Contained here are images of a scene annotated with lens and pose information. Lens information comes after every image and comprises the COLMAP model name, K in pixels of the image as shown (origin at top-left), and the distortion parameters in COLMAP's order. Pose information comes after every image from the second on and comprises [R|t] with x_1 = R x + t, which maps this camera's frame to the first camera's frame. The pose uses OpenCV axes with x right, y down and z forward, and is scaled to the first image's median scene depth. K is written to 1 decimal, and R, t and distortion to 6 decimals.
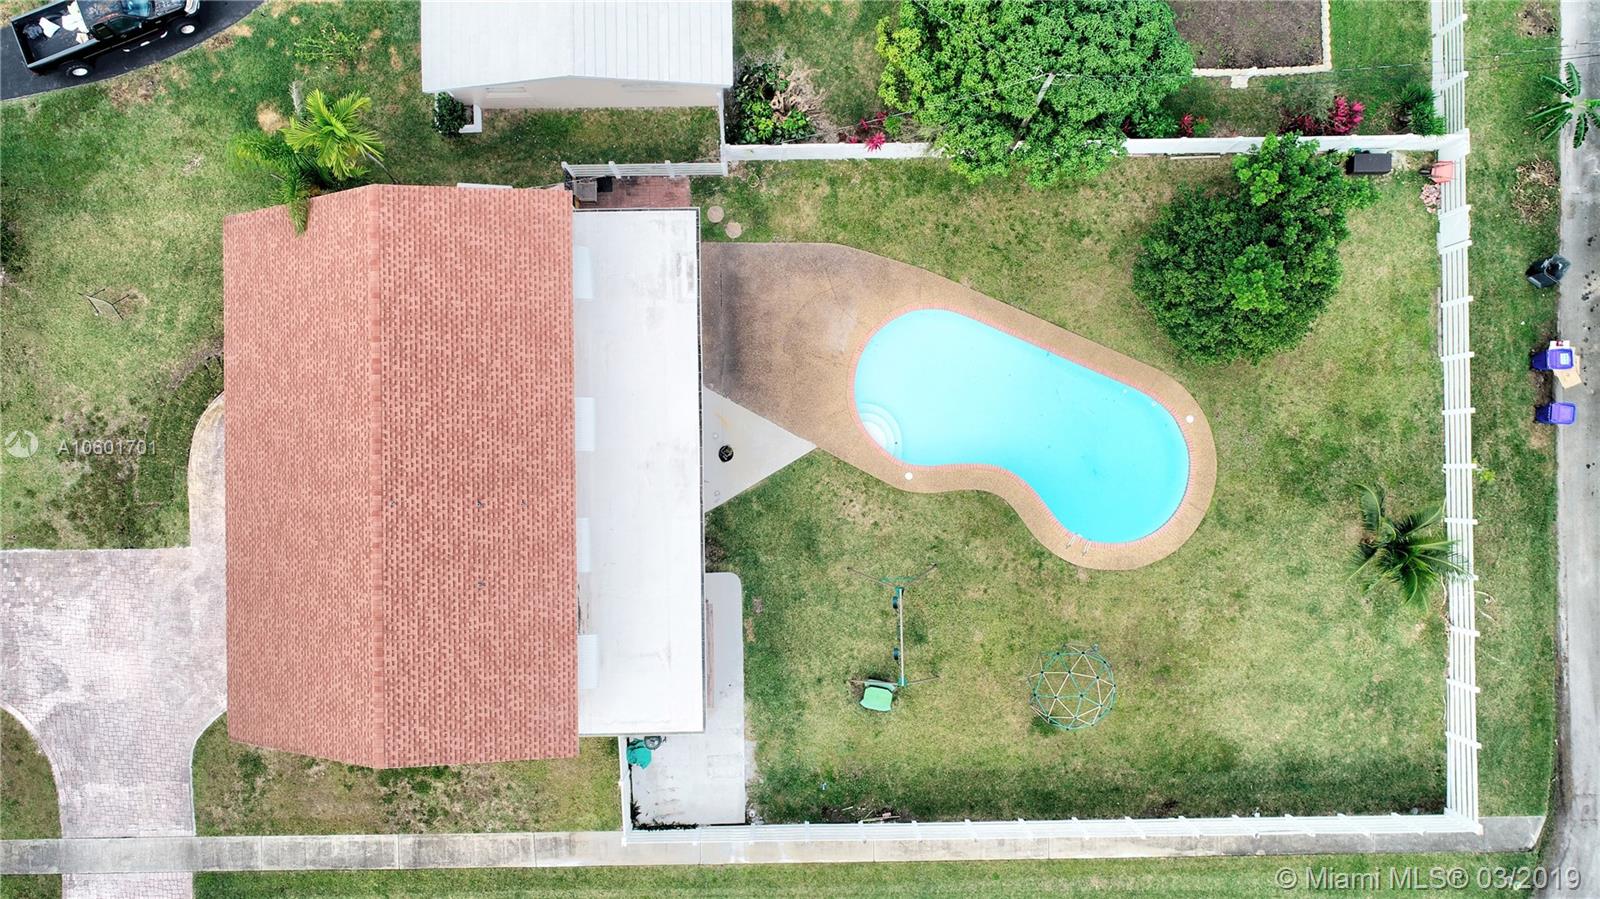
lens RADIAL K [[1100.7, 0, 800.0], [0, 1100.7, 449.5], [0, 0, 1]] dist [-0.006066, 0.000159]
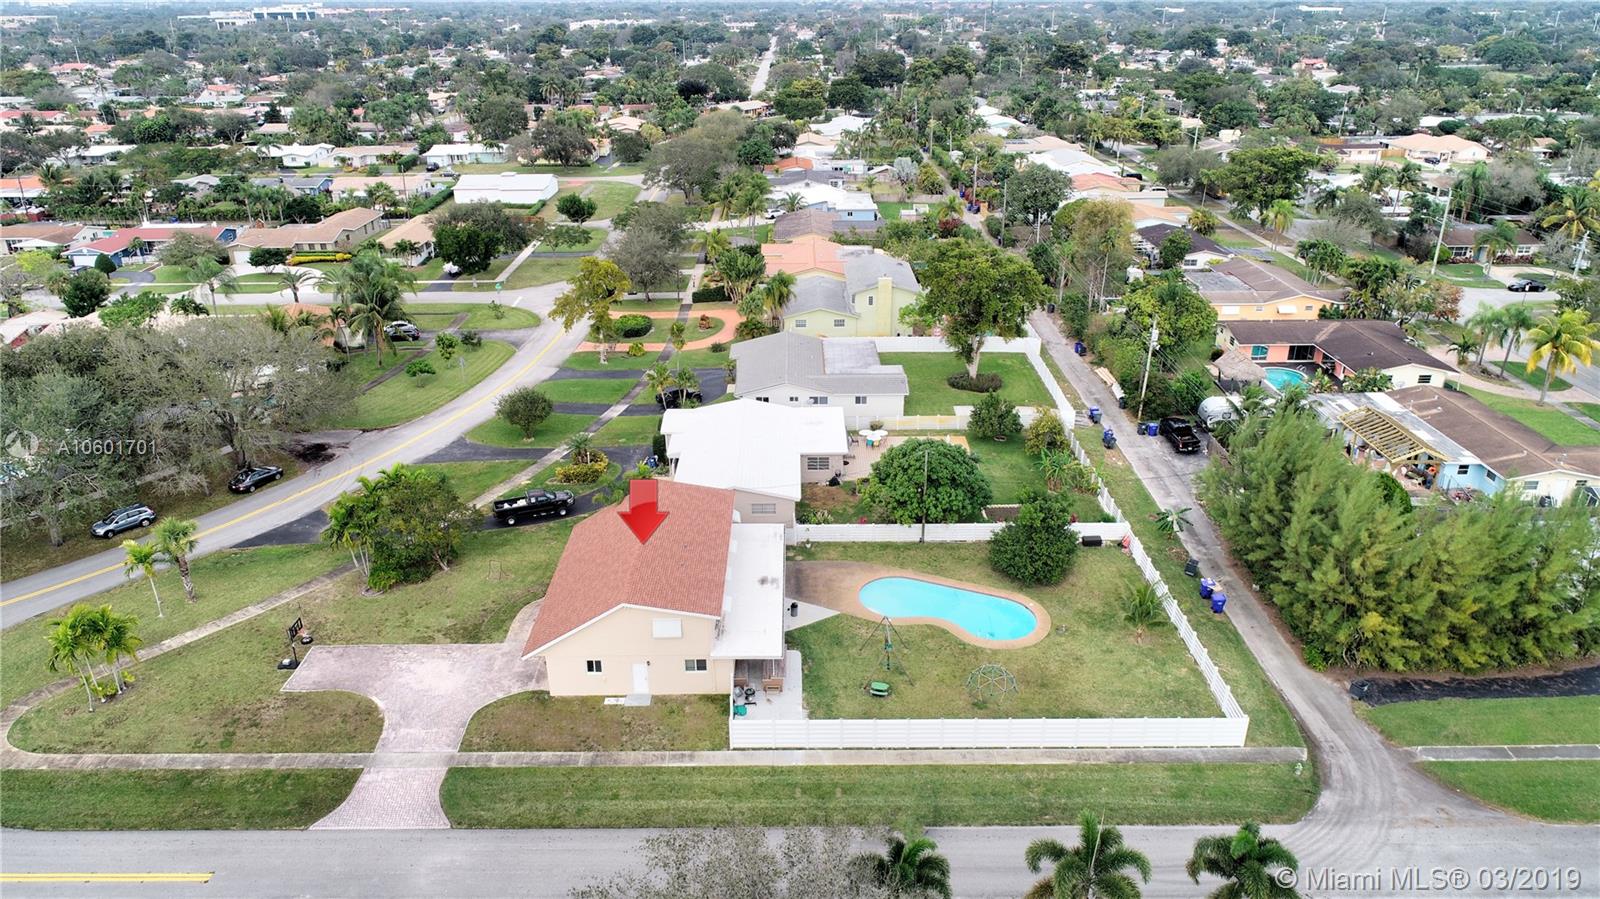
lens RADIAL K [[1078.7, 0, 800.0], [0, 1078.7, 449.5], [0, 0, 1]] dist [-0.002482, -0.006553]
pose [[0.999925, -0.004885, -0.011190, -0.033424], [-0.008276, 0.402664, -0.915310, 1.610210], [0.008977, 0.915335, 0.402594, -0.027968]]
